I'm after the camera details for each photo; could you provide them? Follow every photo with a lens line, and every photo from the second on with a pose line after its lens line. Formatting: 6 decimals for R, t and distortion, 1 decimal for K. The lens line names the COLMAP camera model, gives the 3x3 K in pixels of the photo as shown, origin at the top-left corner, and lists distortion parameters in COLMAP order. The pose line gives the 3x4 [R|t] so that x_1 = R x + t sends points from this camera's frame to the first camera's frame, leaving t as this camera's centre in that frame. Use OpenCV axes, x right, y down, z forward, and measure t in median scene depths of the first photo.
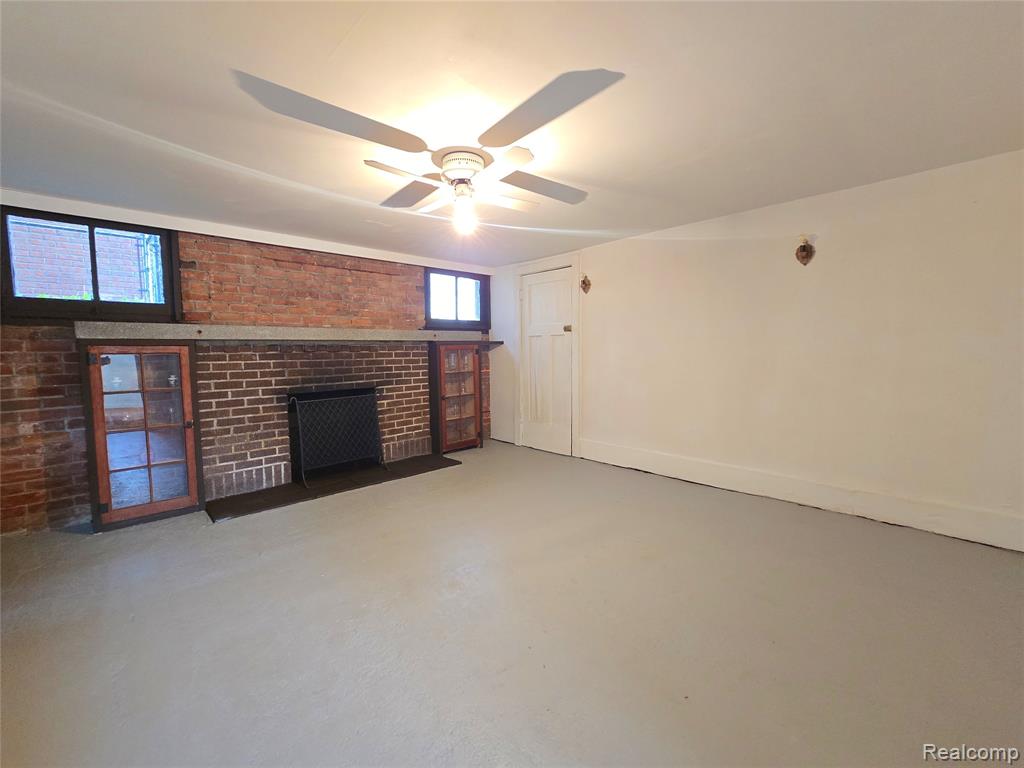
lens RADIAL K [[424.1, 0, 509.9], [0, 424.1, 383.2], [0, 0, 1]] dist [-0.006089, 0.001055]
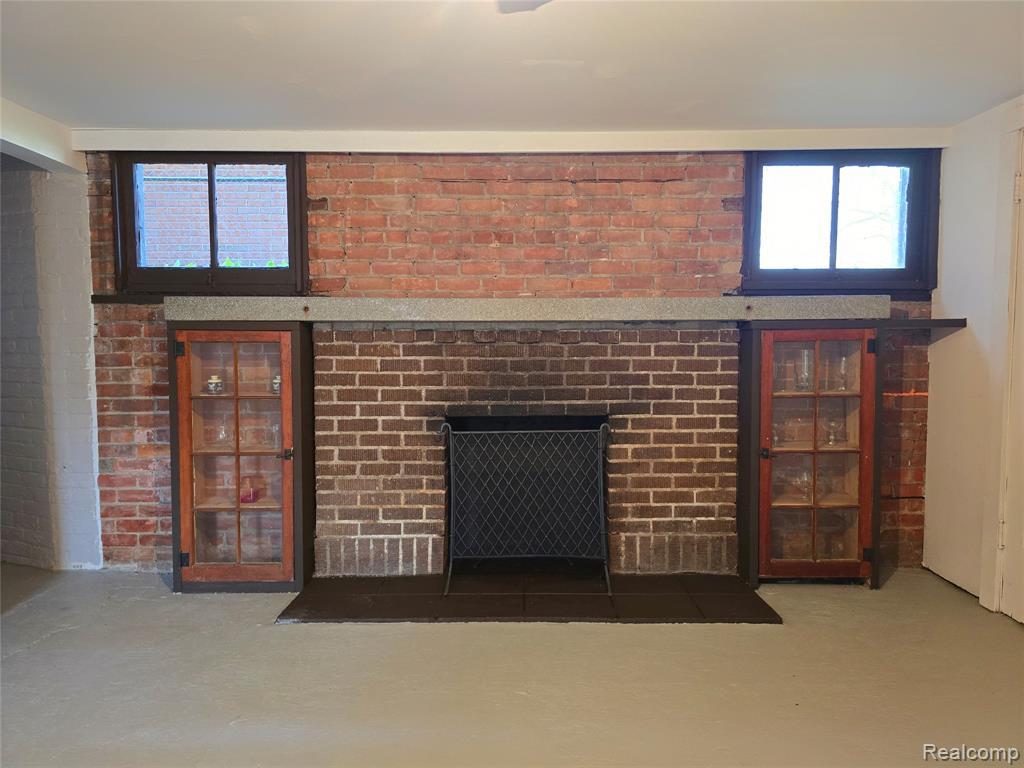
lens RADIAL K [[686.3, 0, 511.7], [0, 686.3, 384.6], [0, 0, 1]] dist [0.041624, -0.022996]
pose [[0.725609, 0.056131, -0.685814, 0.163055], [-0.062039, 0.997945, 0.016039, -0.036834], [0.685304, 0.030909, 0.727600, 0.389670]]
